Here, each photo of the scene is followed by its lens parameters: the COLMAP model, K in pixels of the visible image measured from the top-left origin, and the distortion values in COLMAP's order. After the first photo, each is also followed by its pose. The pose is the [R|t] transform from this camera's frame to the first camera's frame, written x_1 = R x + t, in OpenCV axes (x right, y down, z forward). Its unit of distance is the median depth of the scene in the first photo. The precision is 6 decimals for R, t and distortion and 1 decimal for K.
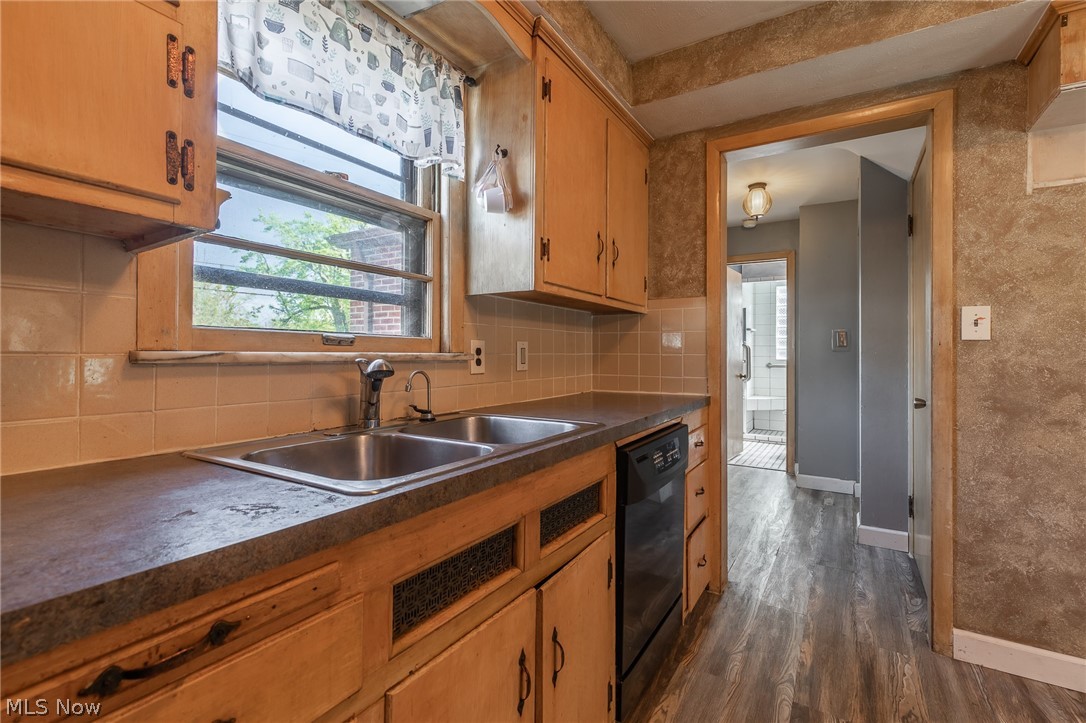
lens RADIAL K [[490.2, 0, 545.4], [0, 490.2, 355.3], [0, 0, 1]] dist [0.007463, -0.001199]
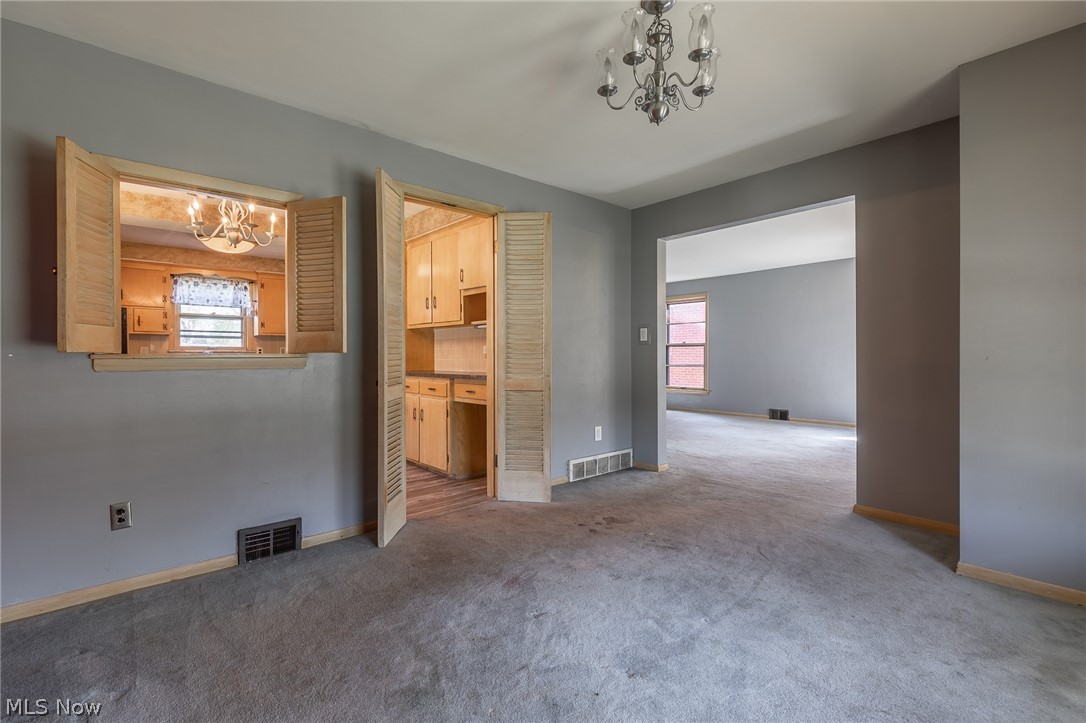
lens RADIAL K [[490.2, 0, 540.8], [0, 490.2, 361.3], [0, 0, 1]] dist [0.007463, -0.001199]
pose [[0.953327, -0.001796, -0.301936, 3.917685], [0.005684, 0.999912, 0.011999, 0.055824], [0.301888, -0.013155, 0.953253, -2.505227]]
